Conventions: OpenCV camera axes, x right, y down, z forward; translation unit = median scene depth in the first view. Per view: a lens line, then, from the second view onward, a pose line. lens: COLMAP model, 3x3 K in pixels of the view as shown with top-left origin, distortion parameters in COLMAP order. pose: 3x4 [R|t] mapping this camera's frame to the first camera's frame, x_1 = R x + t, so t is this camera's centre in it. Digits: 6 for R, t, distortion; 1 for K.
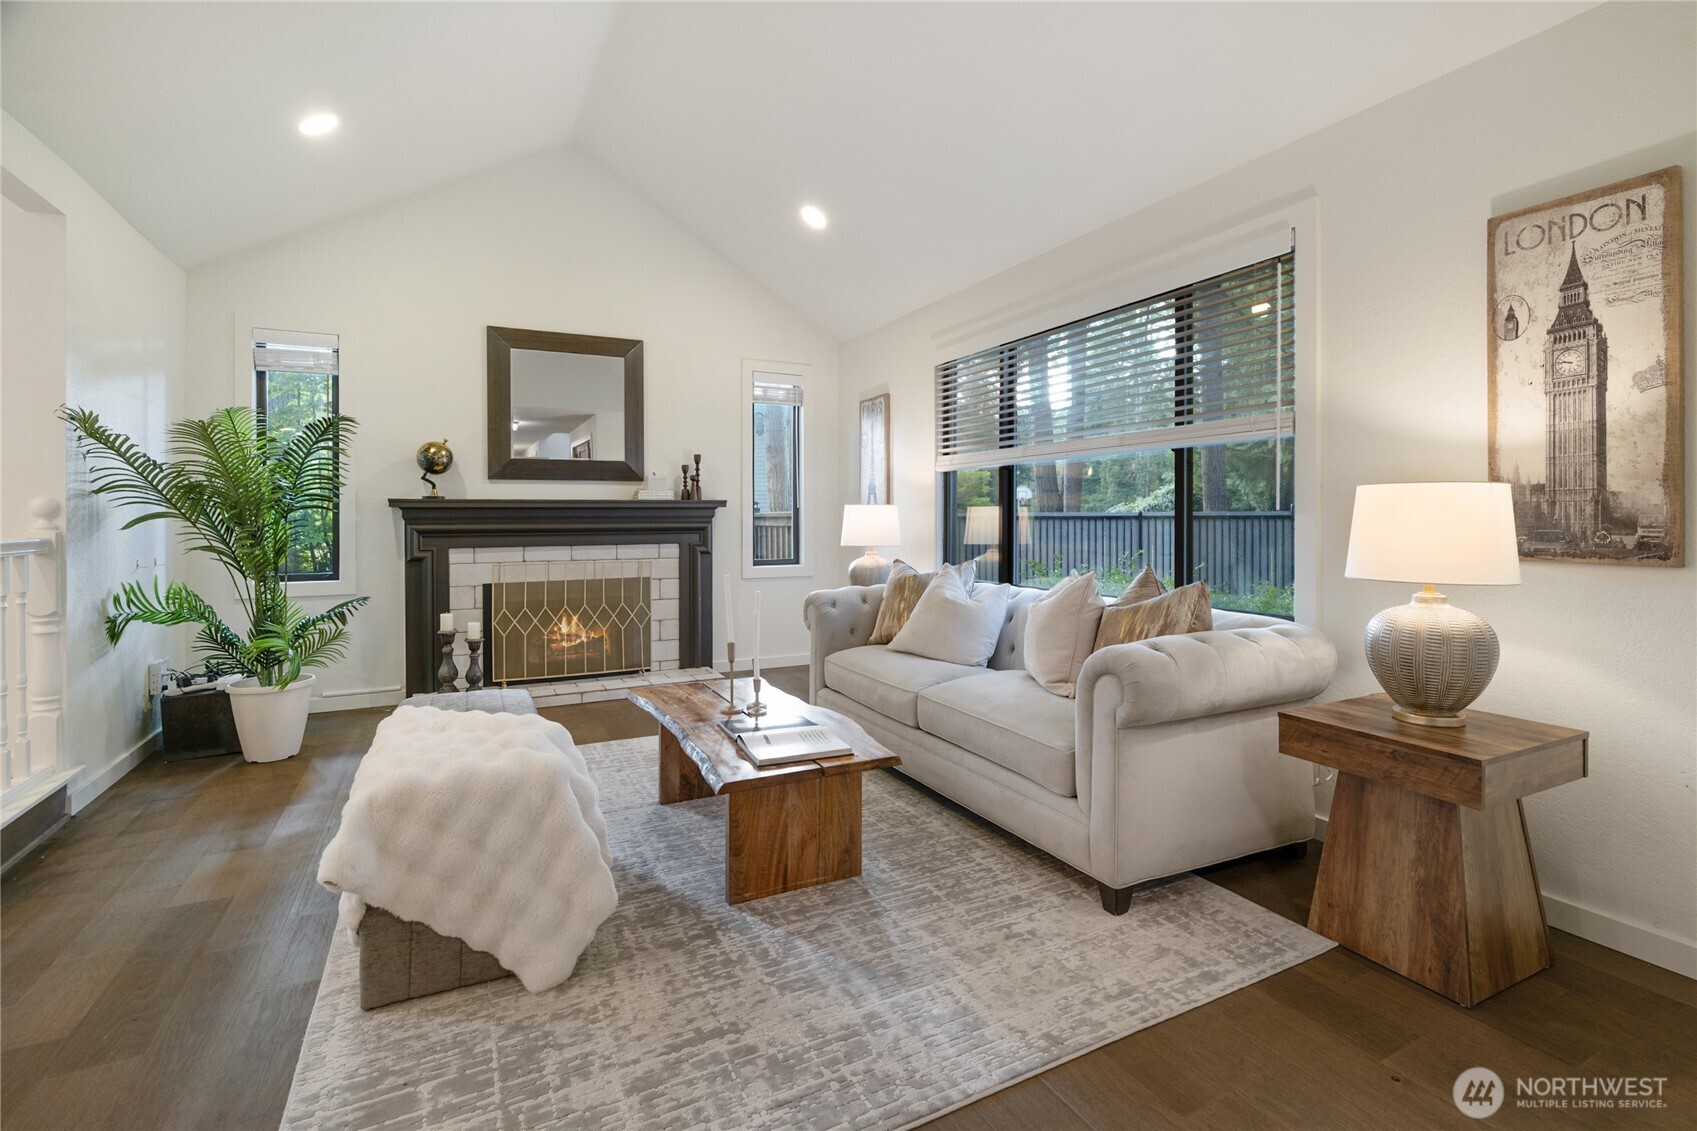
lens RADIAL K [[780.4, 0, 854.1], [0, 780.4, 521.9], [0, 0, 1]] dist [-0.001126, 0.000911]
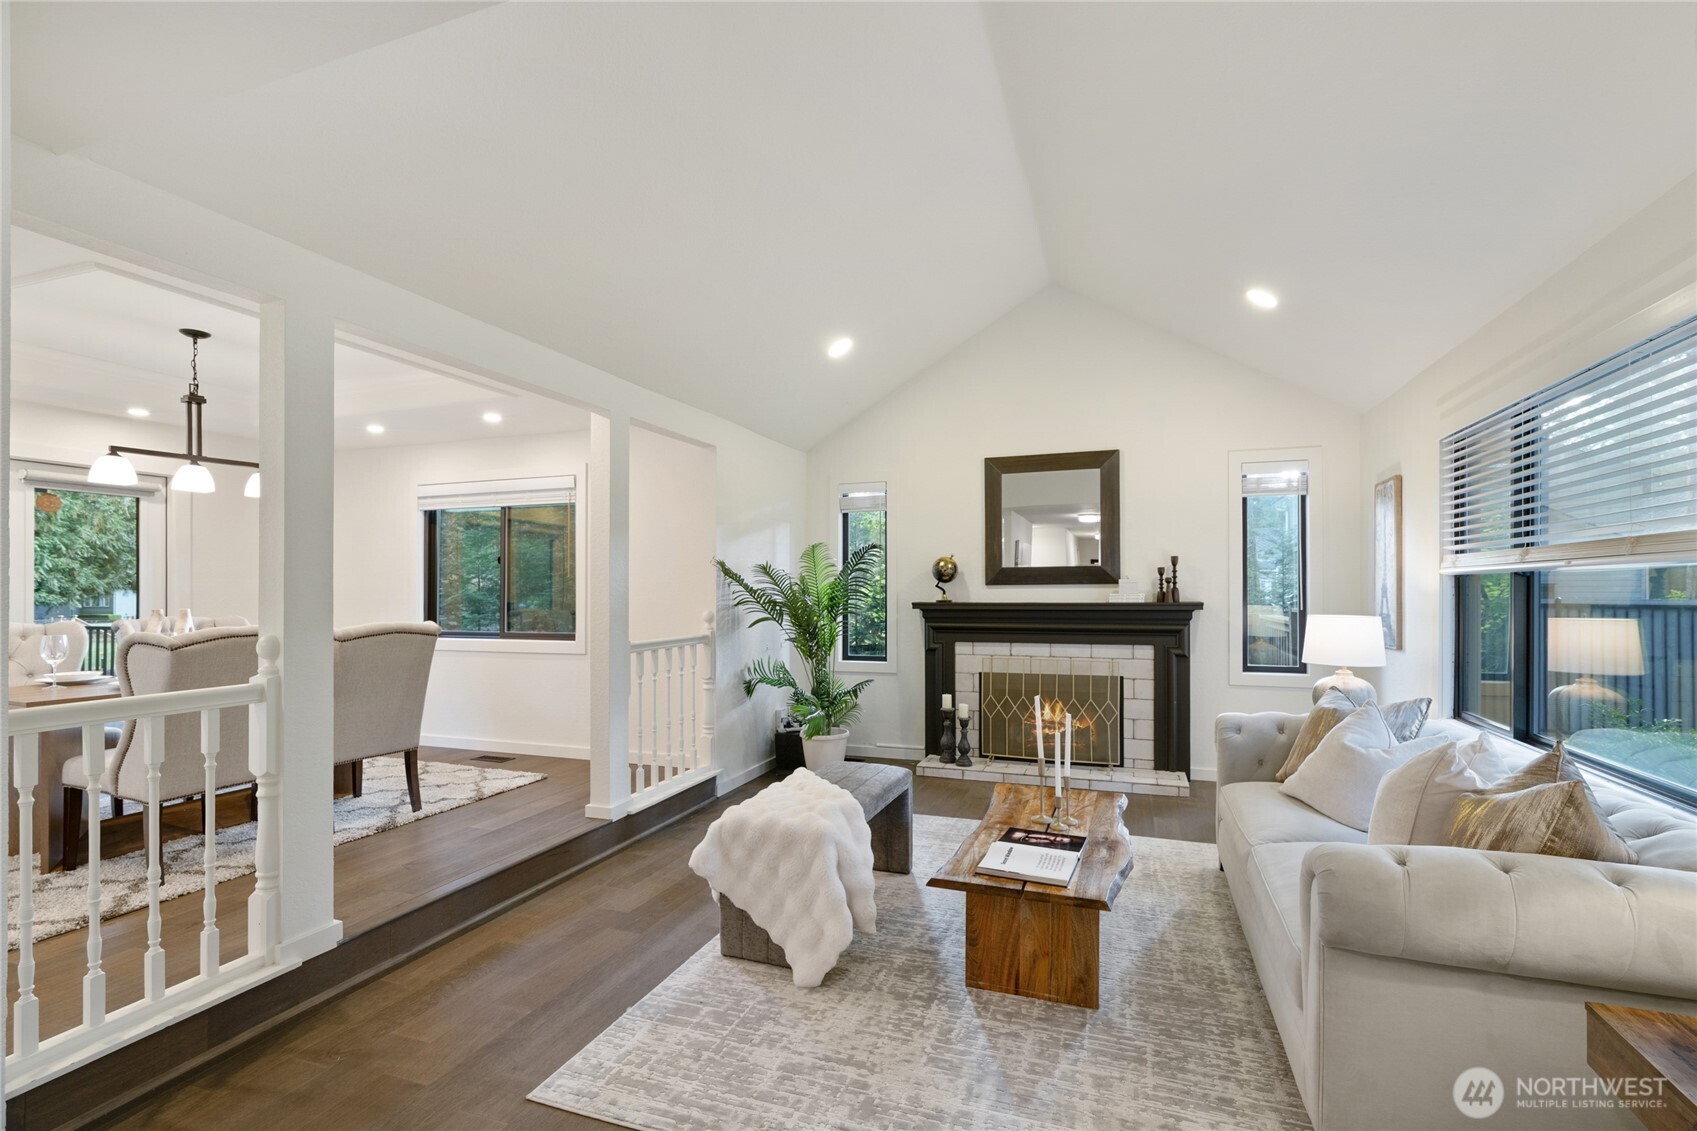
lens RADIAL K [[767.2, 0, 850.3], [0, 767.2, 586.5], [0, 0, 1]] dist [-0.001796, 0.000058]
pose [[0.680591, -0.002592, -0.732659, 0.431334], [-0.002732, 0.999978, -0.006076, -0.075345], [0.732659, 0.006137, 0.680569, 0.067900]]
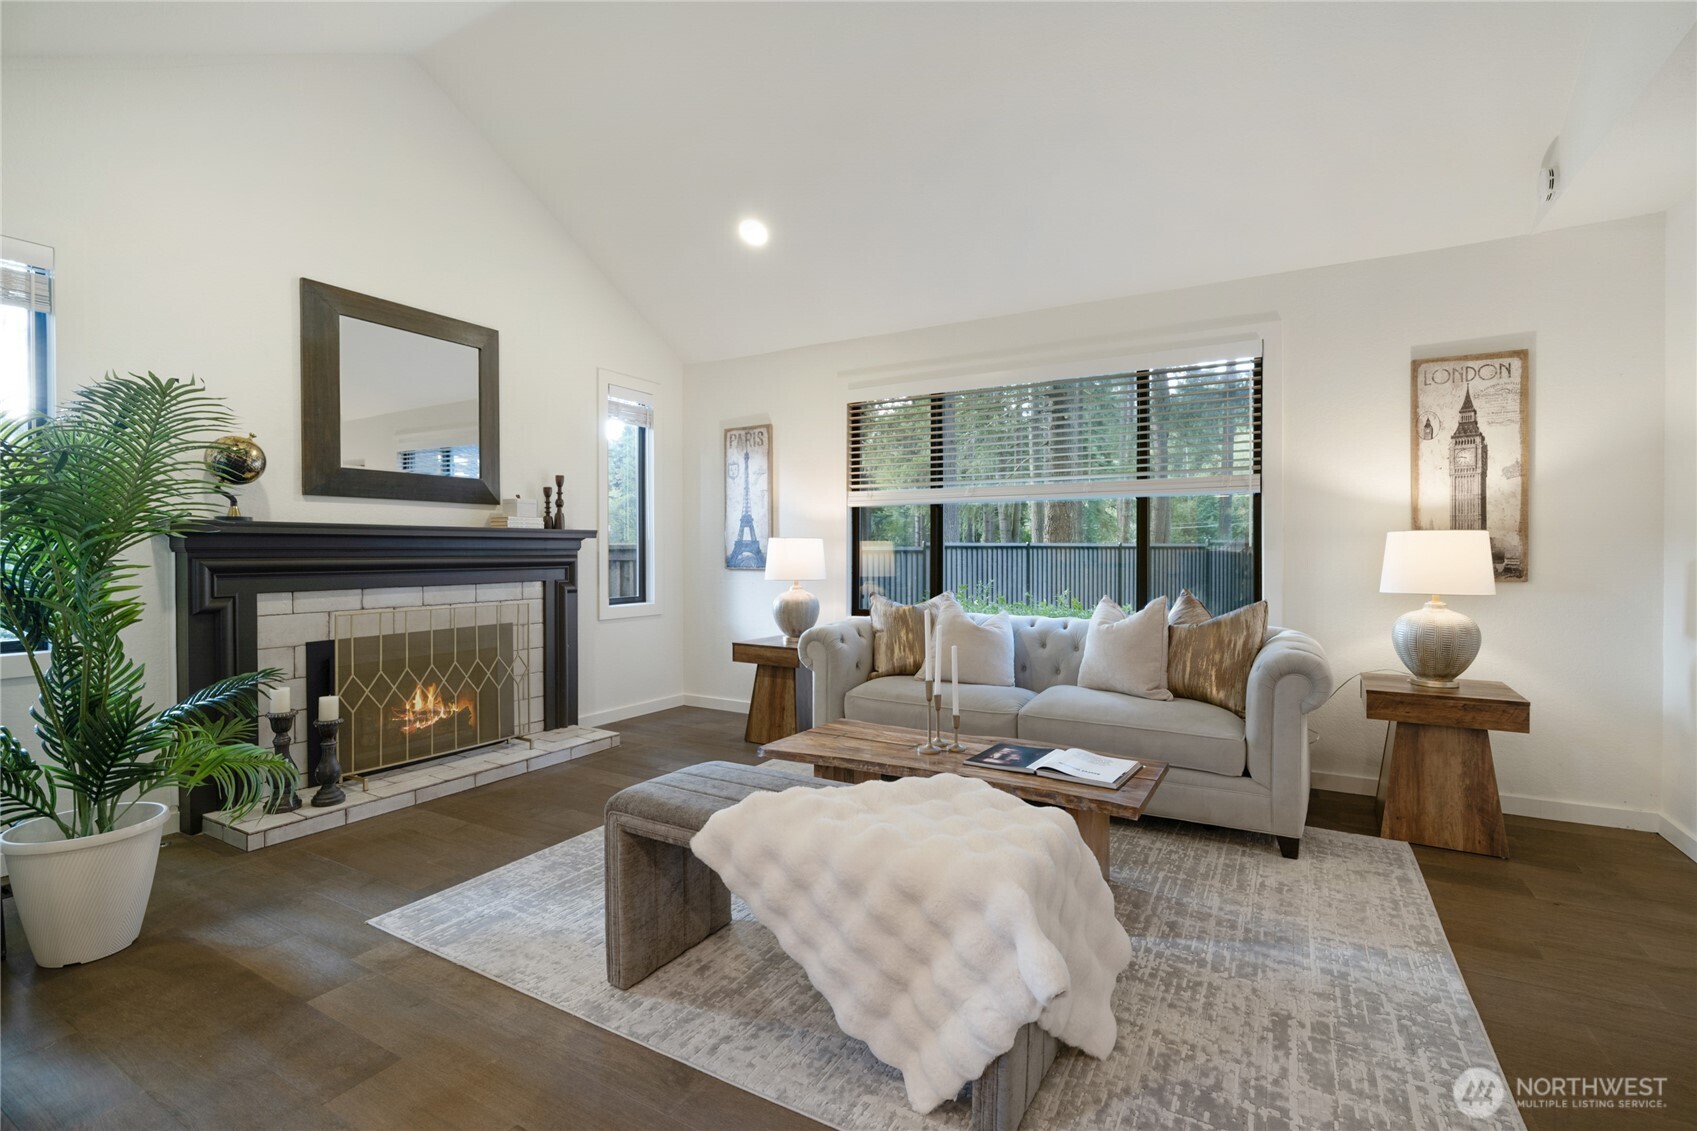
lens RADIAL K [[767.6, 0, 844.0], [0, 767.6, 561.1], [0, 0, 1]] dist [-0.002168, 0.000624]
pose [[0.841024, -0.002666, 0.540991, -0.727321], [-0.000763, 0.999981, 0.006113, 0.001751], [-0.540997, -0.005554, 0.841006, 0.249722]]
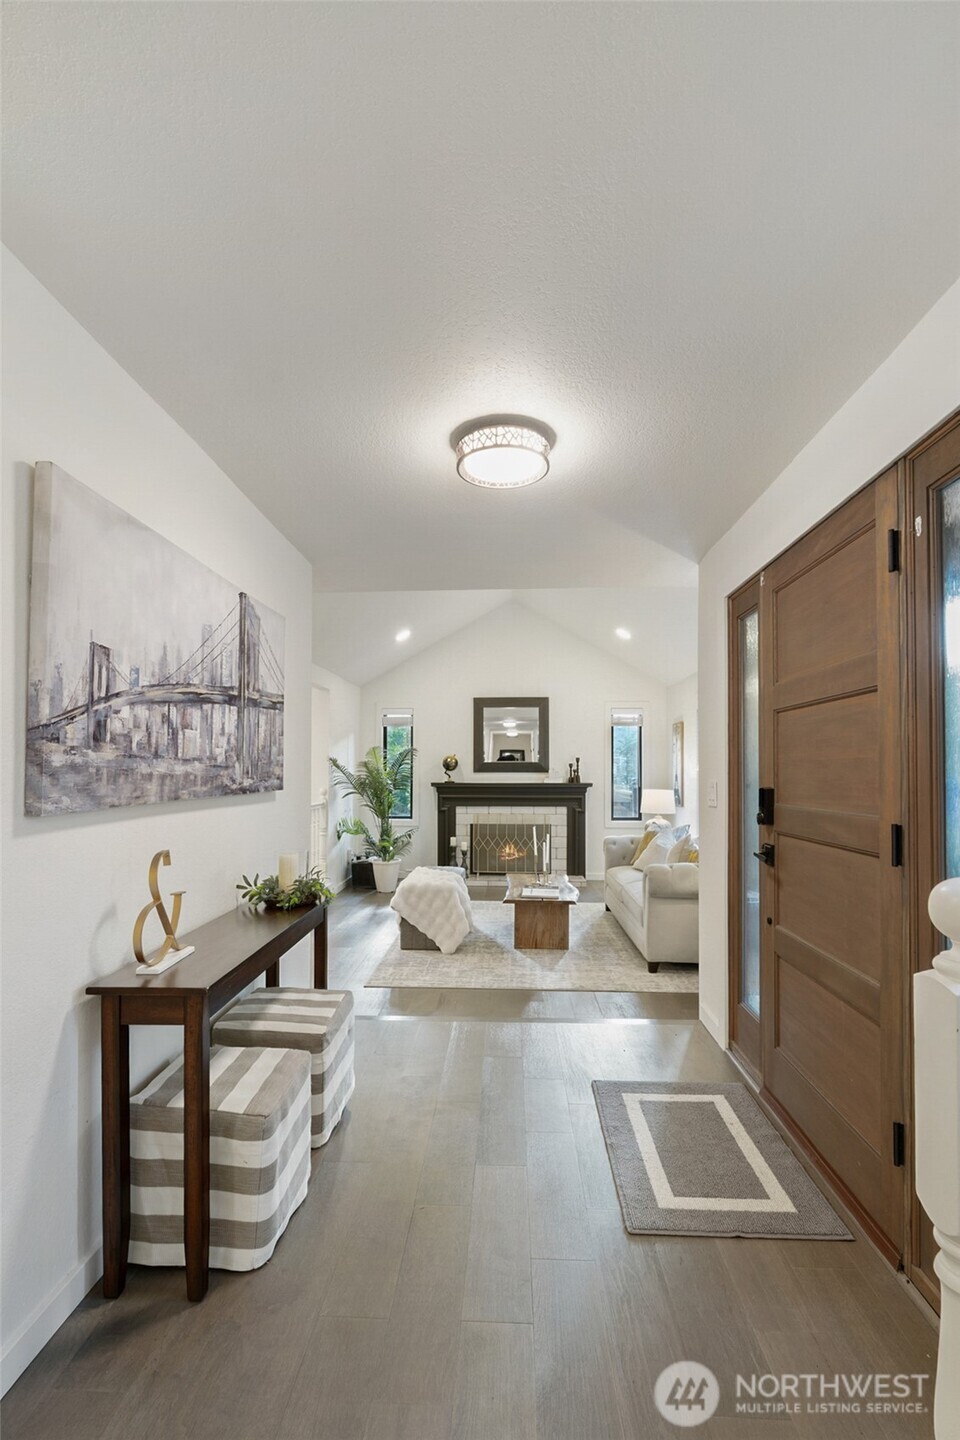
lens RADIAL K [[662.2, 0, 463.7], [0, 662.2, 753.9], [0, 0, 1]] dist [-0.001126, 0.000911]
pose [[0.855750, -0.006328, -0.517351, 0.682743], [-0.007831, 0.999652, -0.025179, -0.100188], [0.517331, 0.025598, 0.855403, -0.836368]]
